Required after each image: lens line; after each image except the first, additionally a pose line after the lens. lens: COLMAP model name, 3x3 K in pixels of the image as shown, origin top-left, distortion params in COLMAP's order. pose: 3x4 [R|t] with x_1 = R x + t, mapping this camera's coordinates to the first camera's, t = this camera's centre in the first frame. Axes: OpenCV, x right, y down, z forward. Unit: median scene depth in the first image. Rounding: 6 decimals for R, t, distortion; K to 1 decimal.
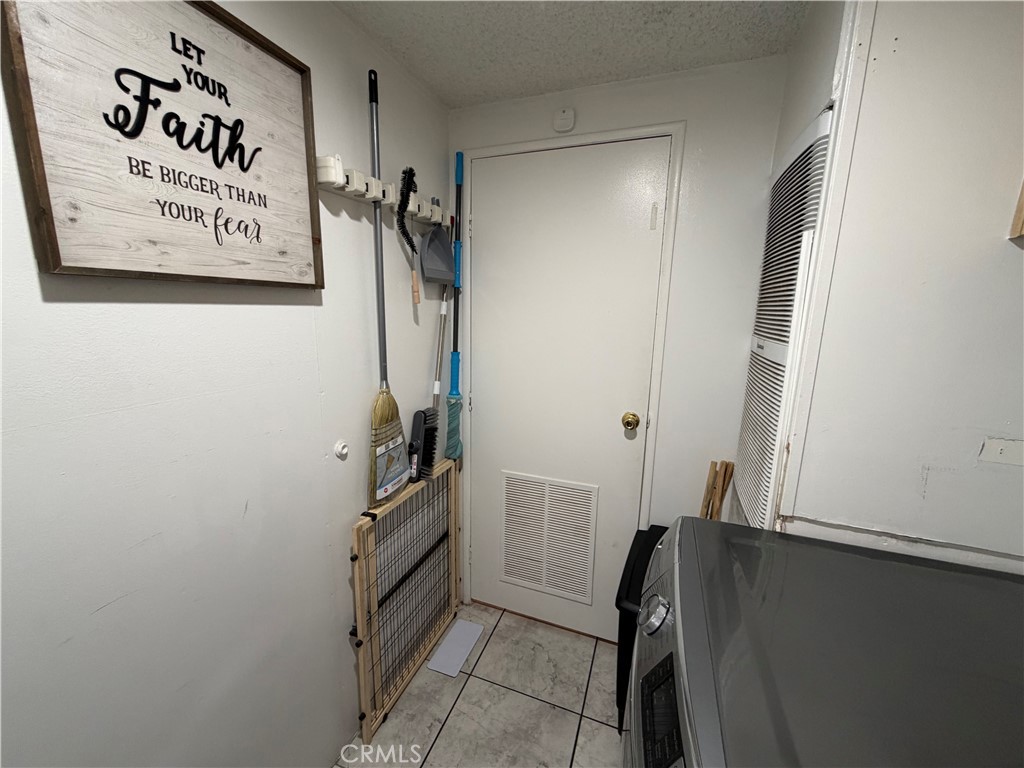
lens RADIAL K [[411.3, 0, 511.0], [0, 411.3, 385.4], [0, 0, 1]] dist [0.000266, 0.000082]
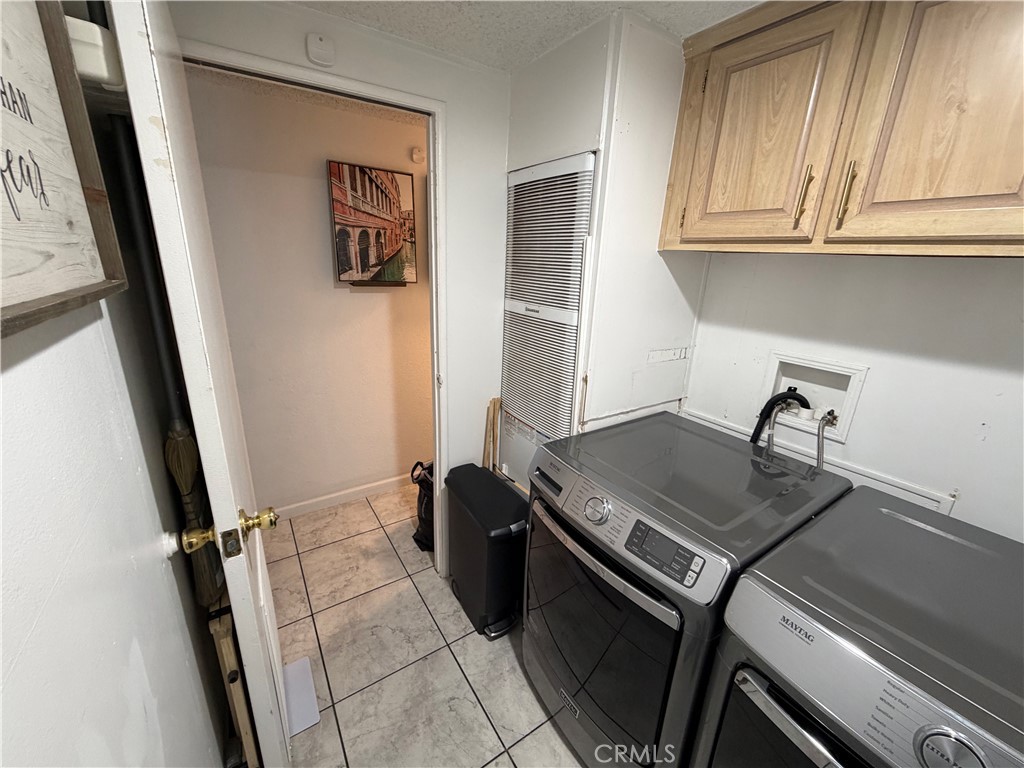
lens RADIAL K [[411.3, 0, 502.6], [0, 411.3, 386.9], [0, 0, 1]] dist [0.000266, 0.000082]
pose [[0.584606, -0.244368, 0.773641, -0.445771], [0.131213, 0.969486, 0.207077, -0.113234], [-0.800636, -0.019546, 0.598832, 0.200570]]
